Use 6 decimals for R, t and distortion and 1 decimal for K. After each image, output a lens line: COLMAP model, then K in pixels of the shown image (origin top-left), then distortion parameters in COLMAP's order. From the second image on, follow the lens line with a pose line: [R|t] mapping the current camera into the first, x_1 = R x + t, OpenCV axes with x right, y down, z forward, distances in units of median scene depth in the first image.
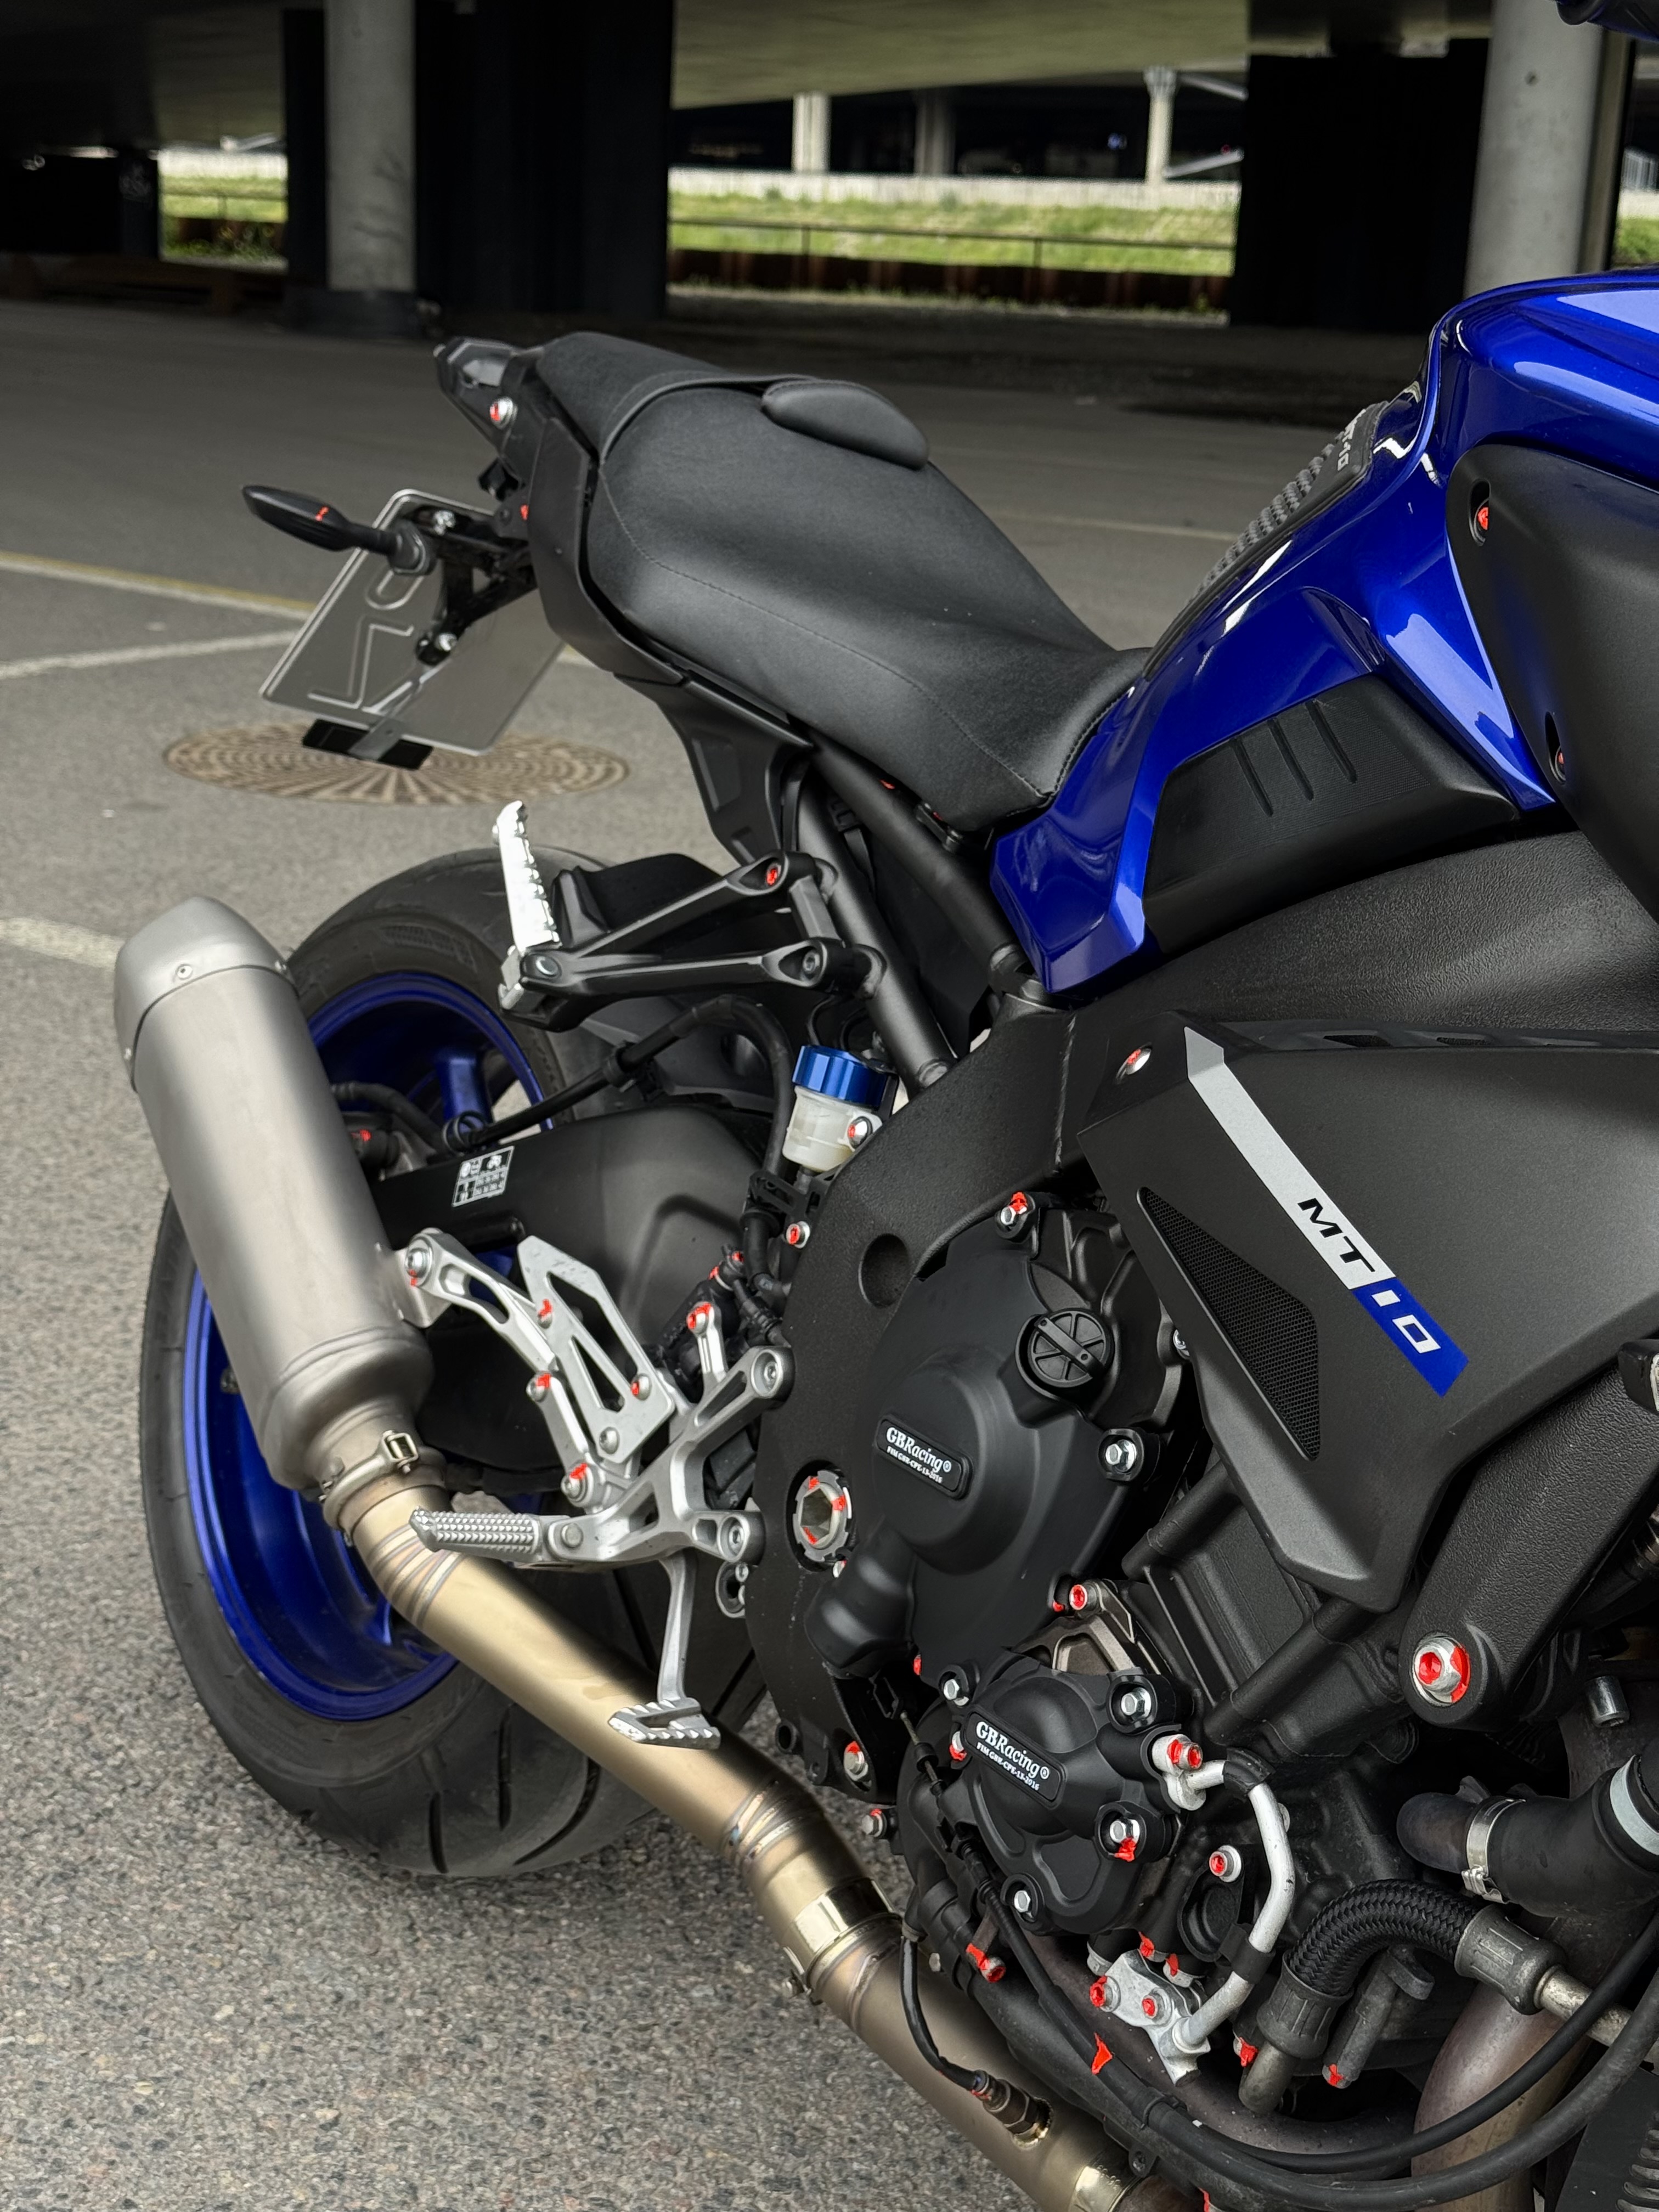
lens RADIAL K [[3071.2, 0, 829.5], [0, 3071.2, 1106.0], [0, 0, 1]] dist [0.193343, -0.347706]
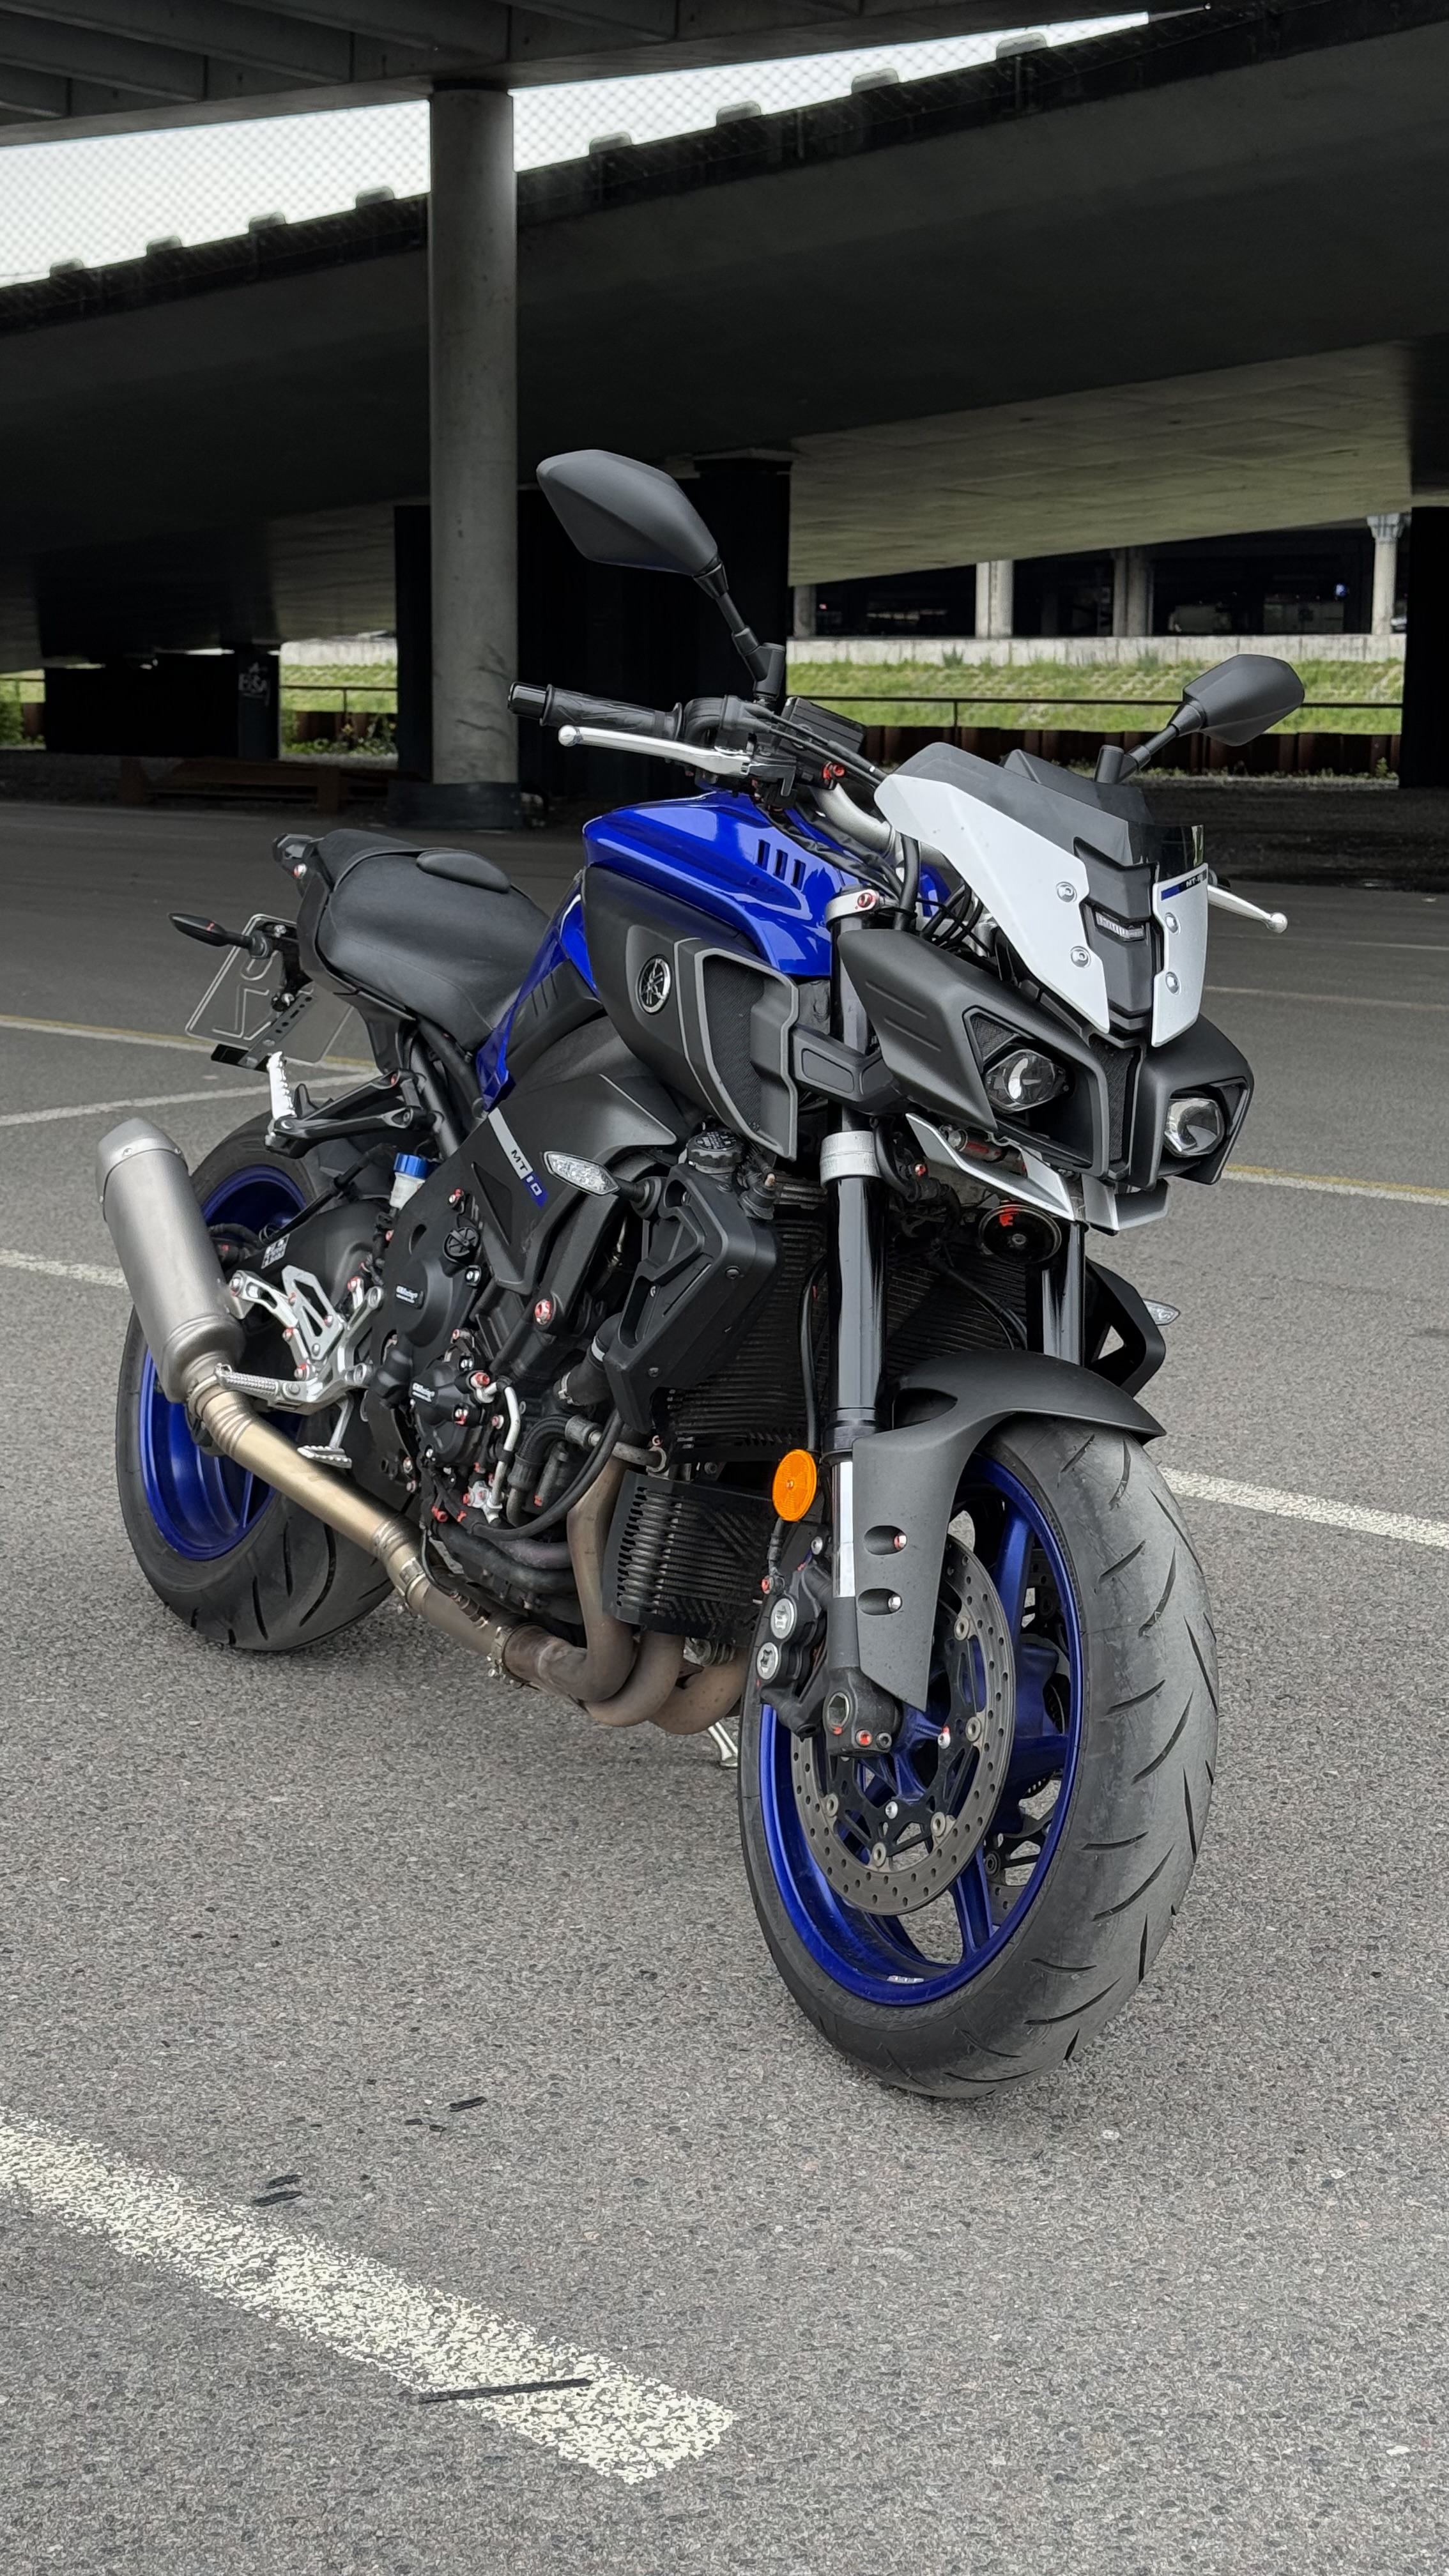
lens RADIAL K [[3515.8, 0, 724.5], [0, 3515.8, 1288.0], [0, 0, 1]] dist [0.141727, -0.020947]
pose [[0.996150, -0.017359, -0.085925, 0.379912], [0.007851, 0.993925, -0.109779, 0.307155], [0.087309, 0.108681, 0.990235, -1.243175]]
